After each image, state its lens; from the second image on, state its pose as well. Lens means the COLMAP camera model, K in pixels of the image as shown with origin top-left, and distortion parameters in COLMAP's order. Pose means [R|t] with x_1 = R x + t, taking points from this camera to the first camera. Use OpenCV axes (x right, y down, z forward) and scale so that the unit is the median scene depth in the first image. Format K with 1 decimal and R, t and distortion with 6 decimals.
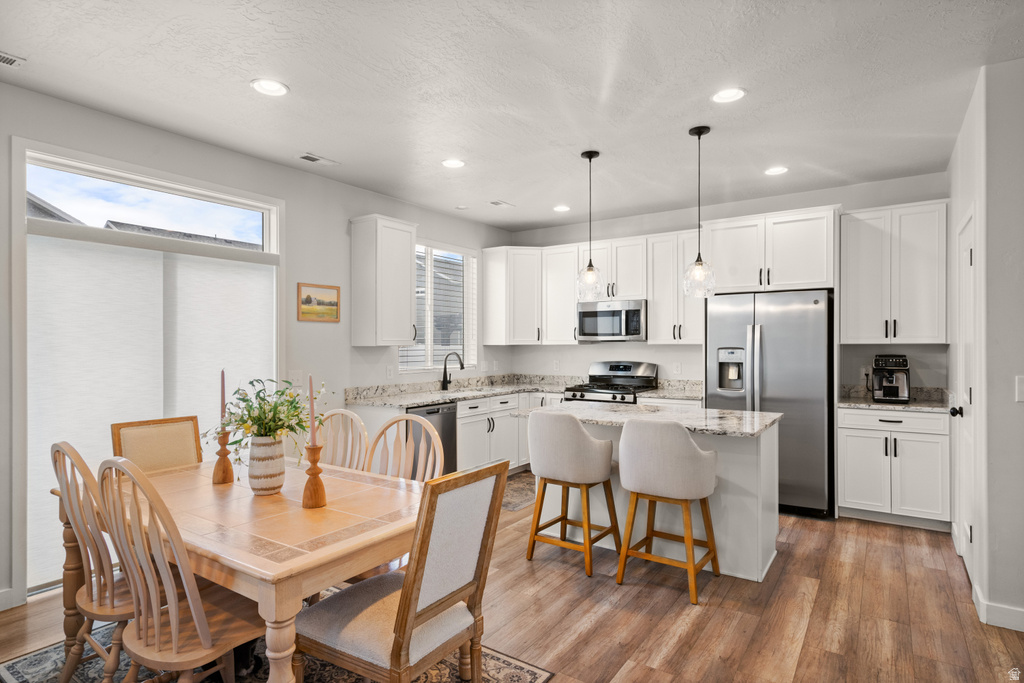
lens RADIAL K [[550.6, 0, 510.1], [0, 550.6, 345.5], [0, 0, 1]] dist [0.002483, 0.000793]
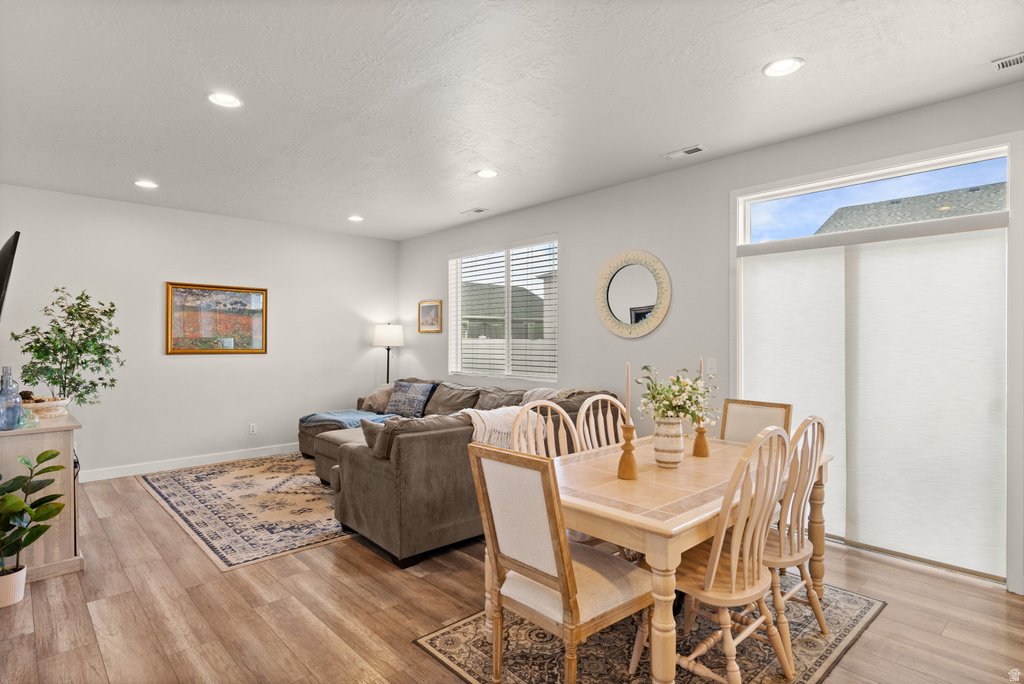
lens RADIAL K [[550.6, 0, 510.1], [0, 550.6, 346.0], [0, 0, 1]] dist [0.002483, 0.000793]
pose [[-0.232831, 0.009378, -0.972472, 0.386793], [-0.004148, 0.999935, 0.010636, 0.005008], [0.972508, 0.006511, -0.232777, 0.493598]]
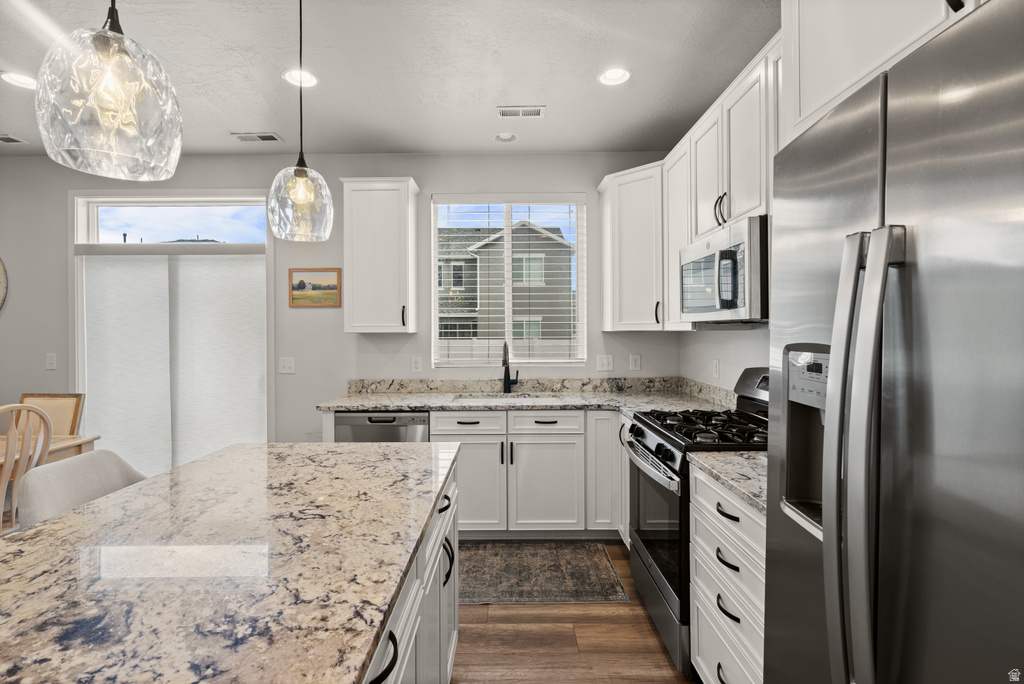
lens RADIAL K [[476.0, 0, 513.0], [0, 476.0, 333.8], [0, 0, 1]] dist [-0.001503, 0.000347]
pose [[0.565044, 0.001862, -0.825059, 0.509683], [0.001661, 0.999993, 0.003394, 0.000109], [0.825059, -0.003288, 0.565037, 0.799652]]
